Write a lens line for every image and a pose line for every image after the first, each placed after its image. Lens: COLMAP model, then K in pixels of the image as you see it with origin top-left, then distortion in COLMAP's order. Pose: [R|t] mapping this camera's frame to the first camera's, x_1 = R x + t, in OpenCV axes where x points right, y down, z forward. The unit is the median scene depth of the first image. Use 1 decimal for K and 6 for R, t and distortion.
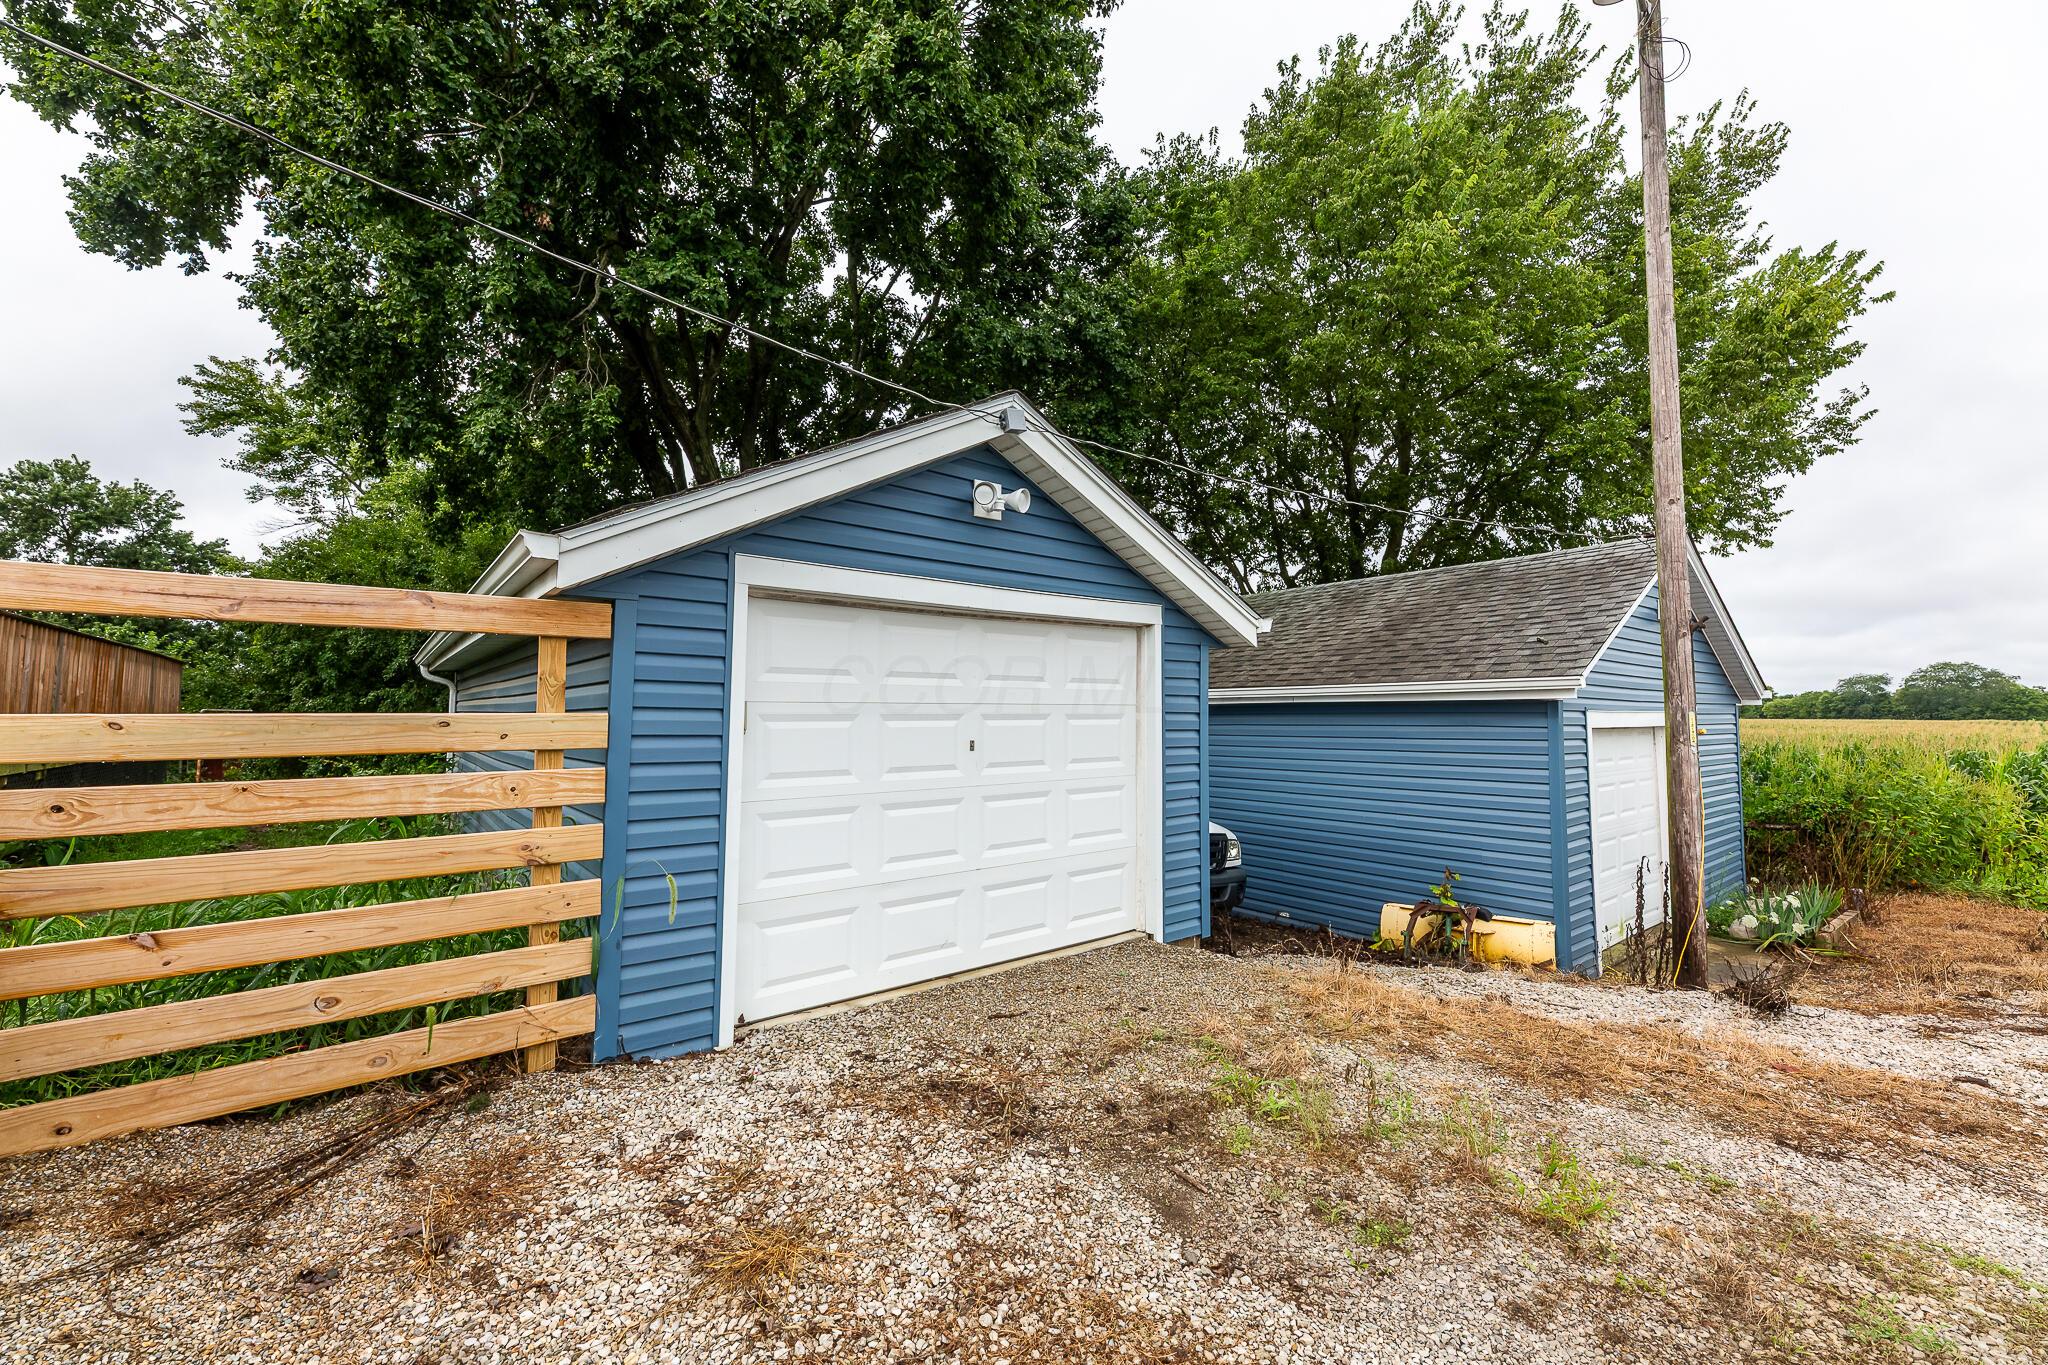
lens RADIAL K [[820.6, 0, 1022.7], [0, 820.6, 672.5], [0, 0, 1]] dist [-0.000860, -0.000272]
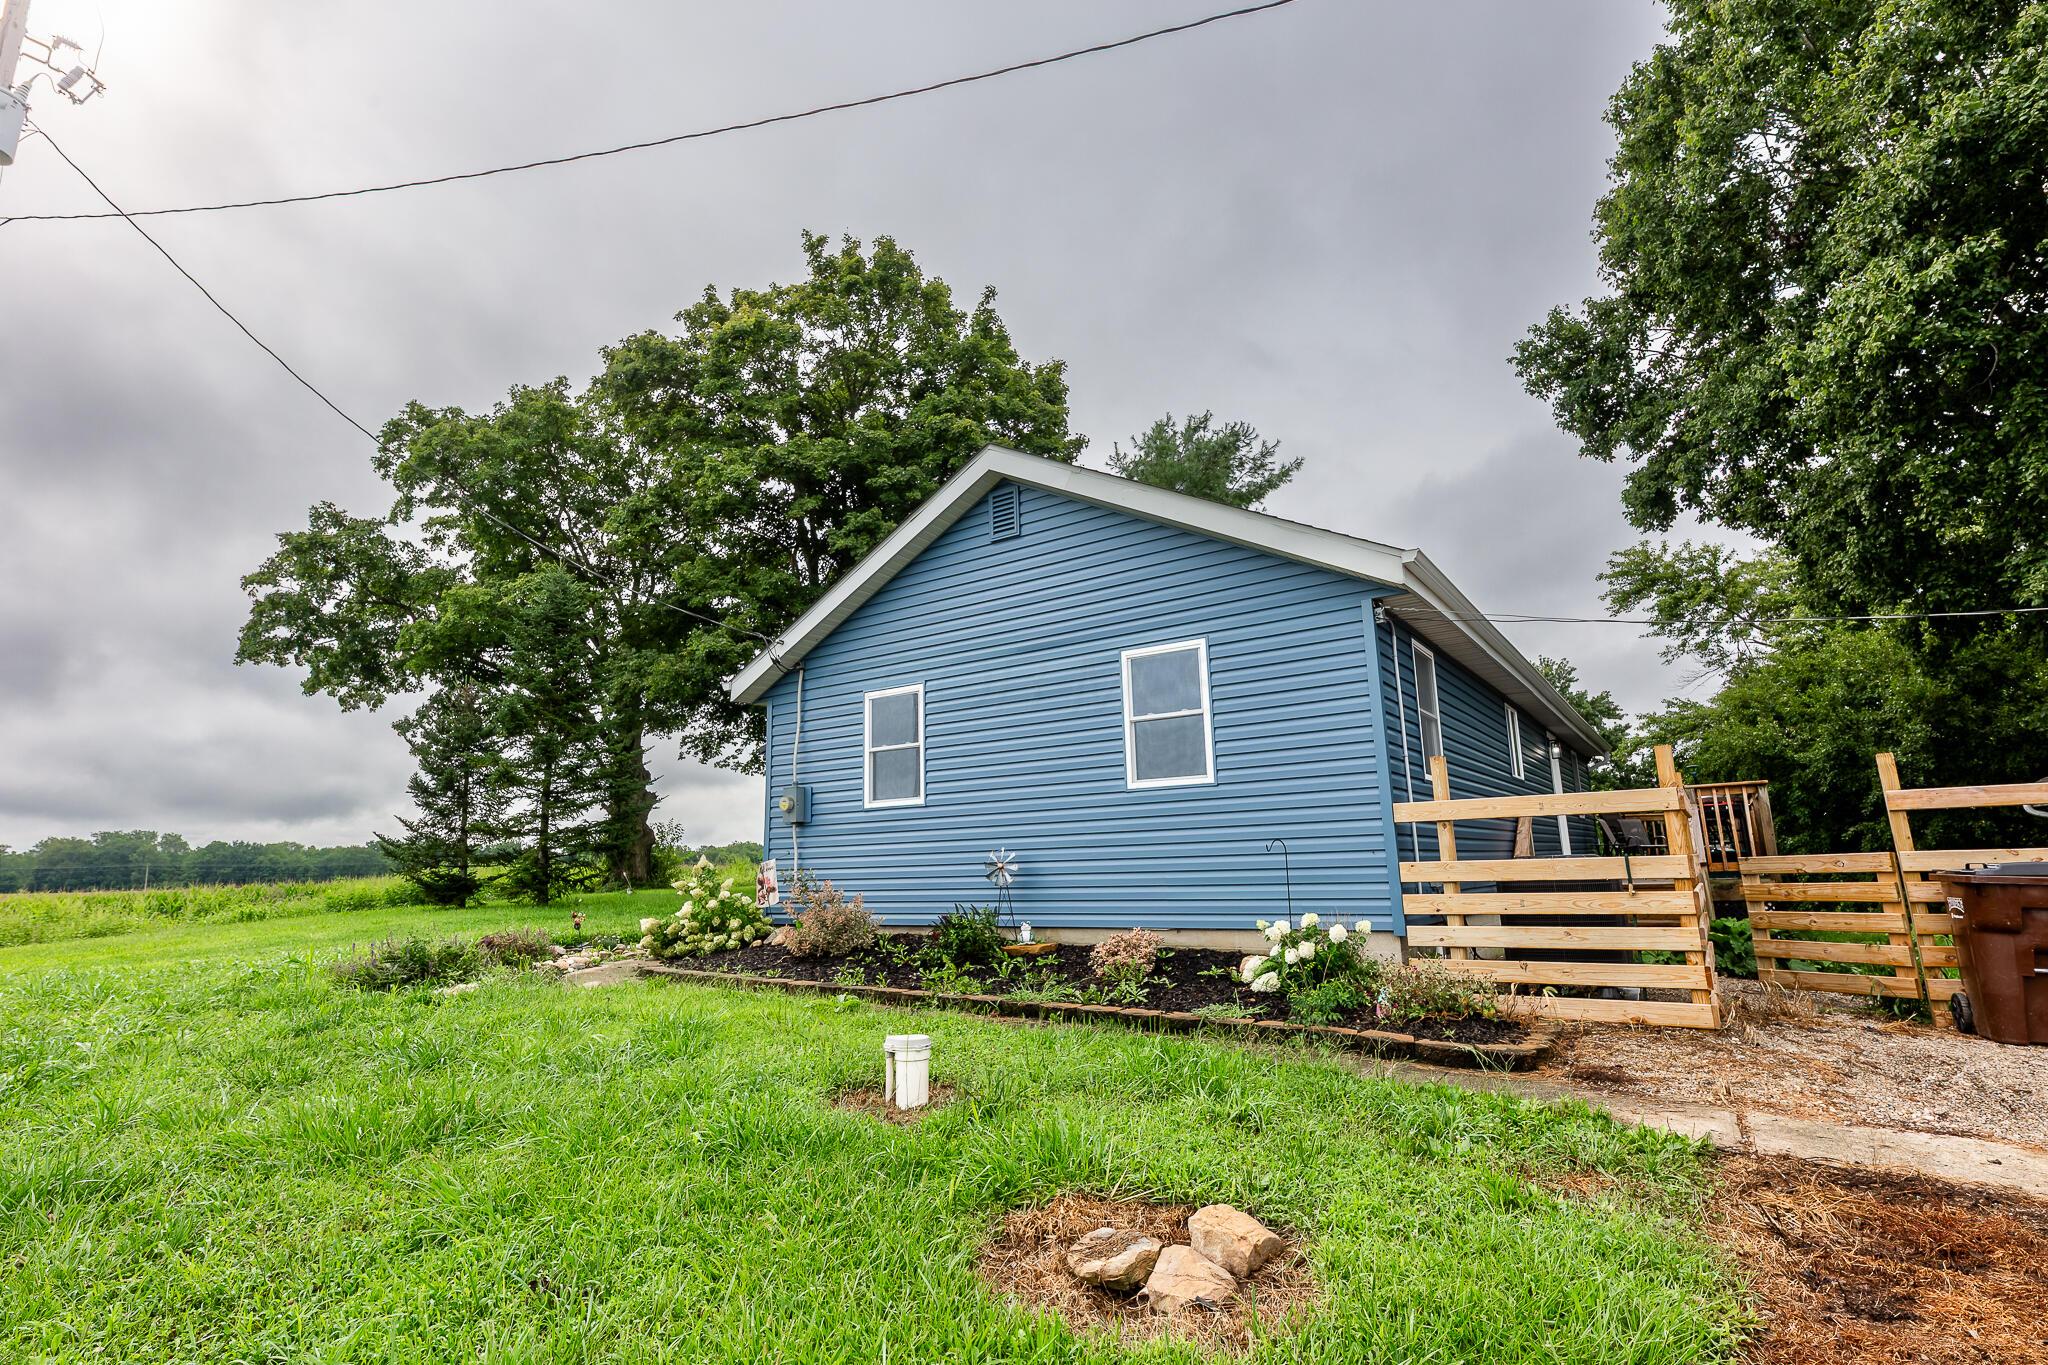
lens RADIAL K [[963.1, 0, 1024.0], [0, 963.1, 682.5], [0, 0, 1]] dist [0.000099, 0.000085]
pose [[0.299330, -0.185029, -0.936037, 0.036485], [0.080030, 0.982429, -0.168607, -0.026887], [0.950787, -0.024442, 0.308878, -0.267940]]
